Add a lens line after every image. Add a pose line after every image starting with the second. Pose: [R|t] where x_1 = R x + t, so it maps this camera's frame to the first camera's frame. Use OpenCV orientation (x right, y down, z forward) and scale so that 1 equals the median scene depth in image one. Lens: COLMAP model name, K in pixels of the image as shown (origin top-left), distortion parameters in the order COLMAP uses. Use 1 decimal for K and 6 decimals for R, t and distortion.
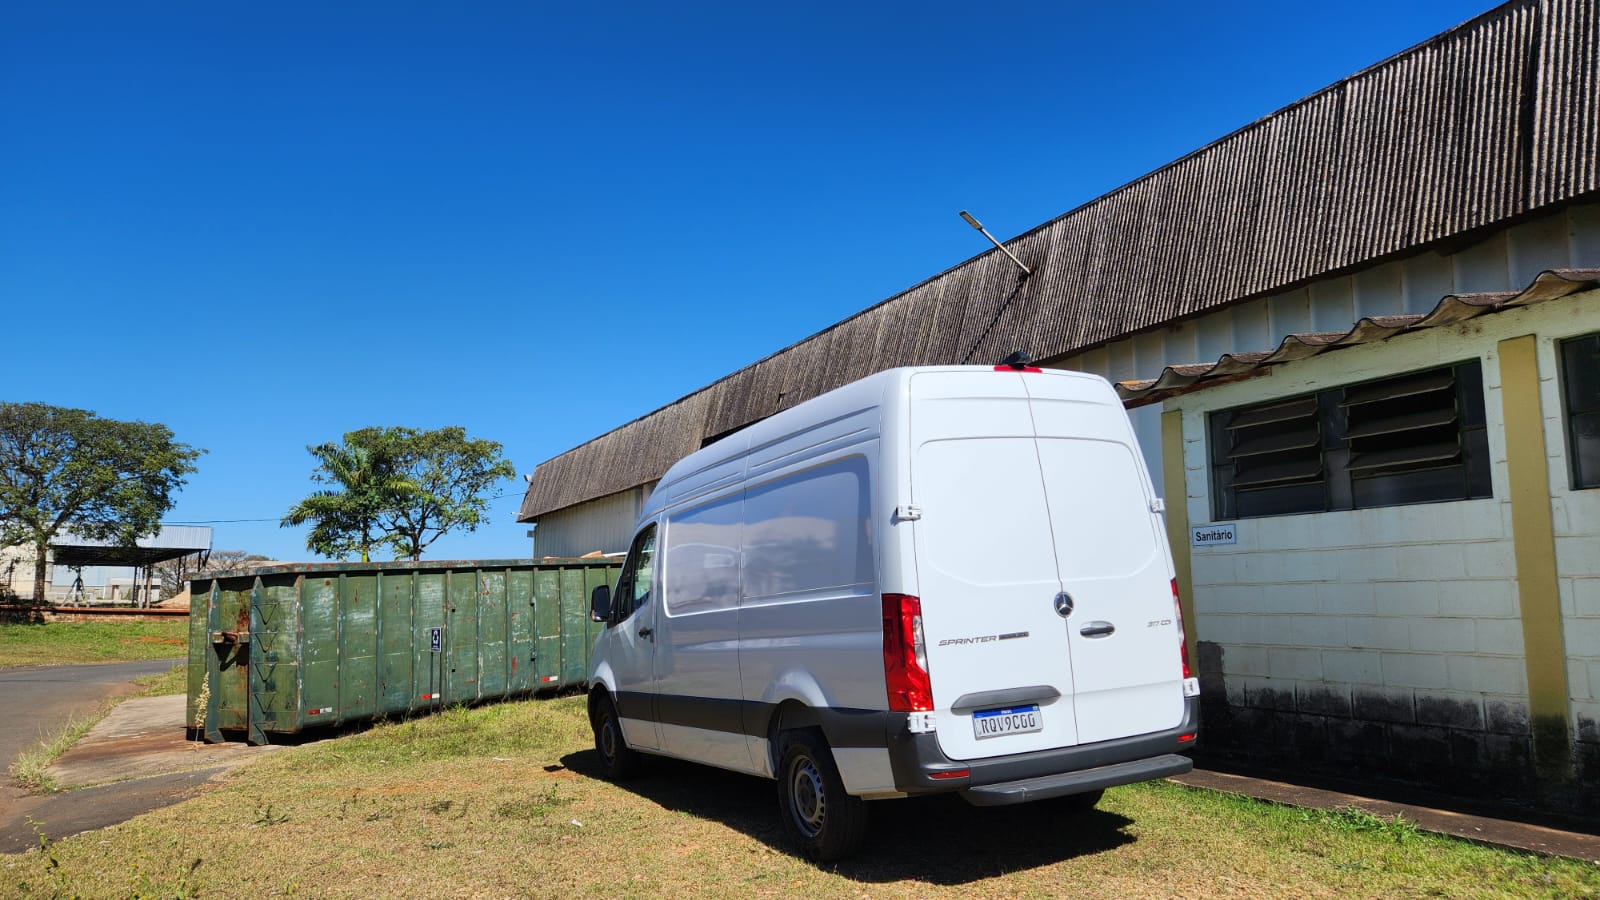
lens RADIAL K [[1062.0, 0, 797.5], [0, 1062.0, 452.6], [0, 0, 1]] dist [0.094234, -0.082837]
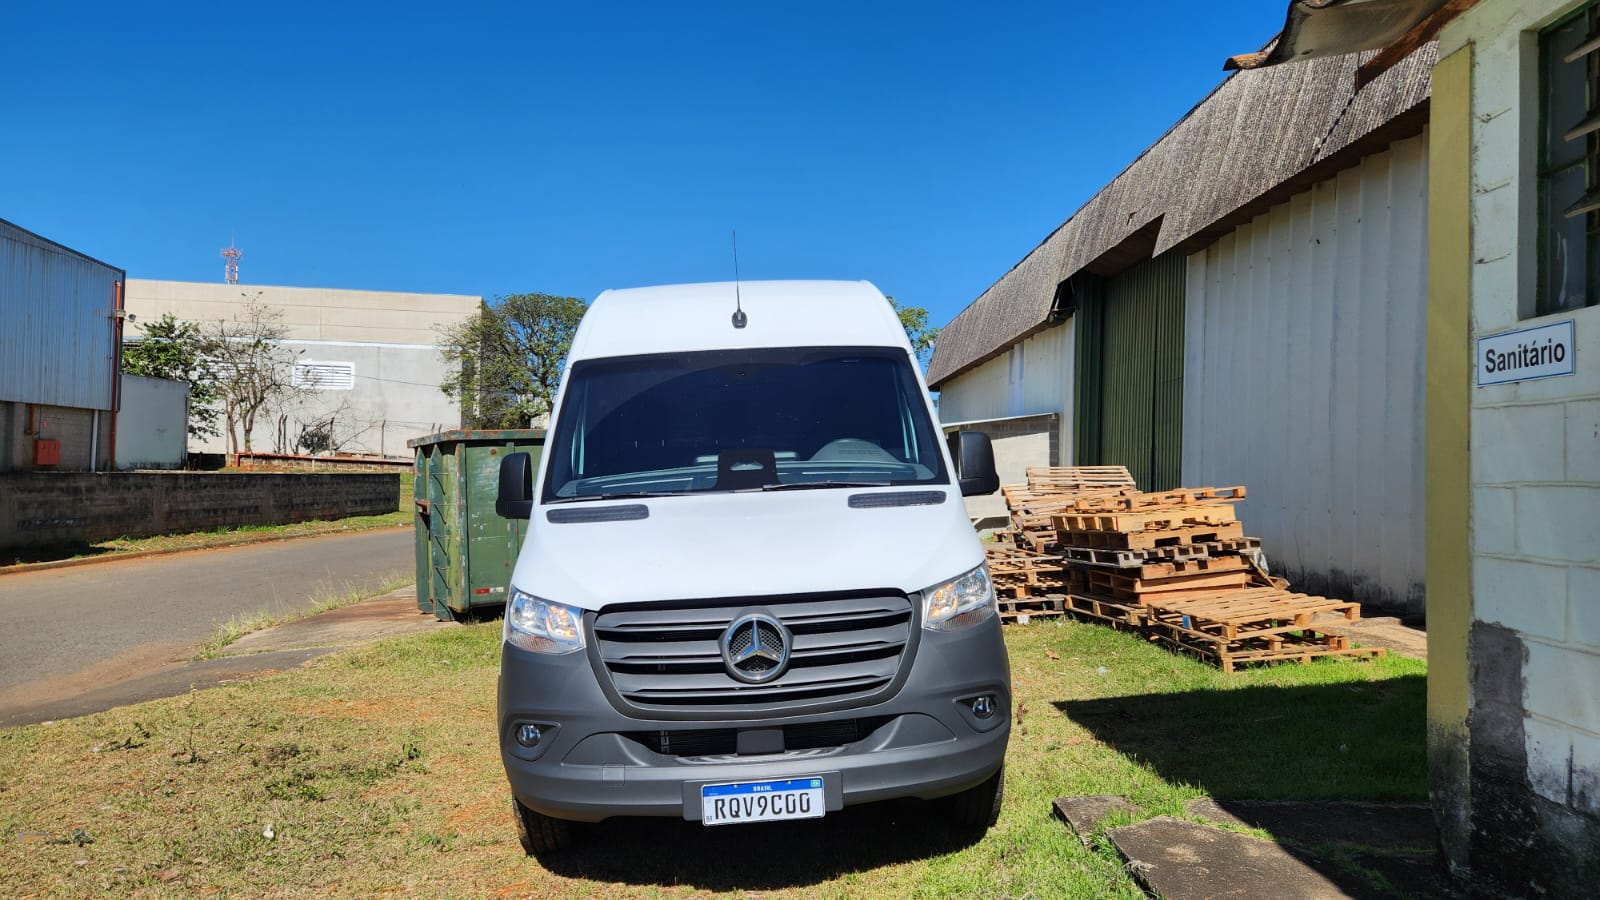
lens RADIAL K [[1062.0, 0, 797.5], [0, 1062.0, 452.6], [0, 0, 1]] dist [0.094234, -0.082837]
pose [[0.895086, 0.010186, -0.445777, 0.202930], [0.043210, 0.993052, 0.109453, 0.035675], [0.443795, -0.117232, 0.888427, 0.331695]]
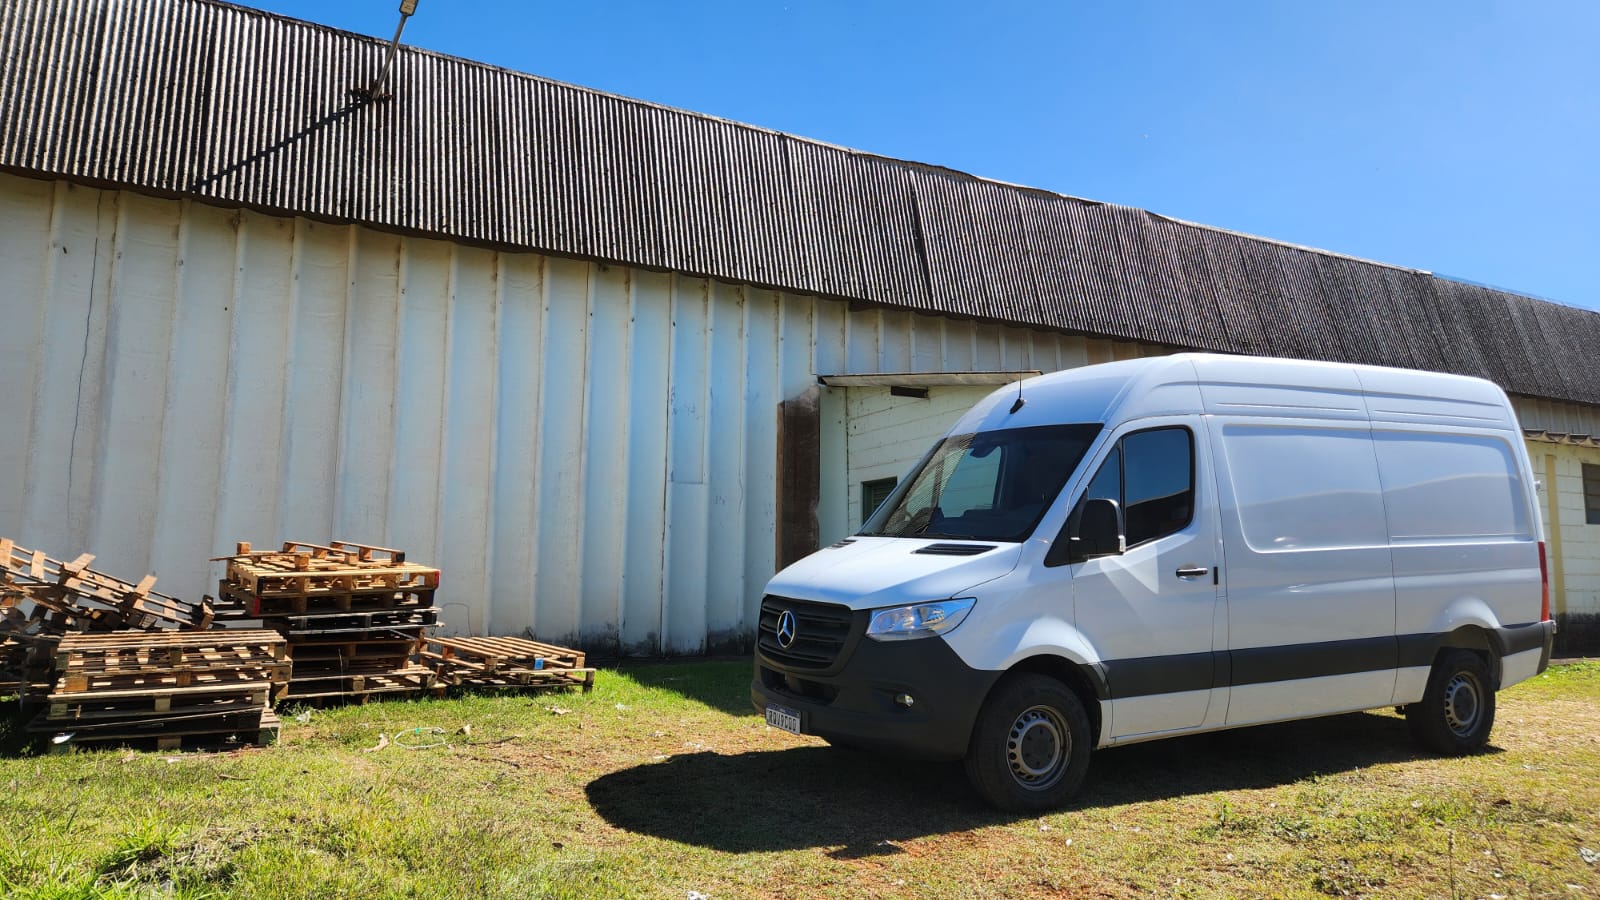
lens RADIAL K [[1062.0, 0, 797.5], [0, 1062.0, 452.6], [0, 0, 1]] dist [0.094234, -0.082837]
pose [[-0.007410, 0.131172, 0.991332, -0.577903], [-0.144142, 0.980866, -0.130865, 0.146281], [-0.989529, -0.143862, 0.011639, 0.829833]]
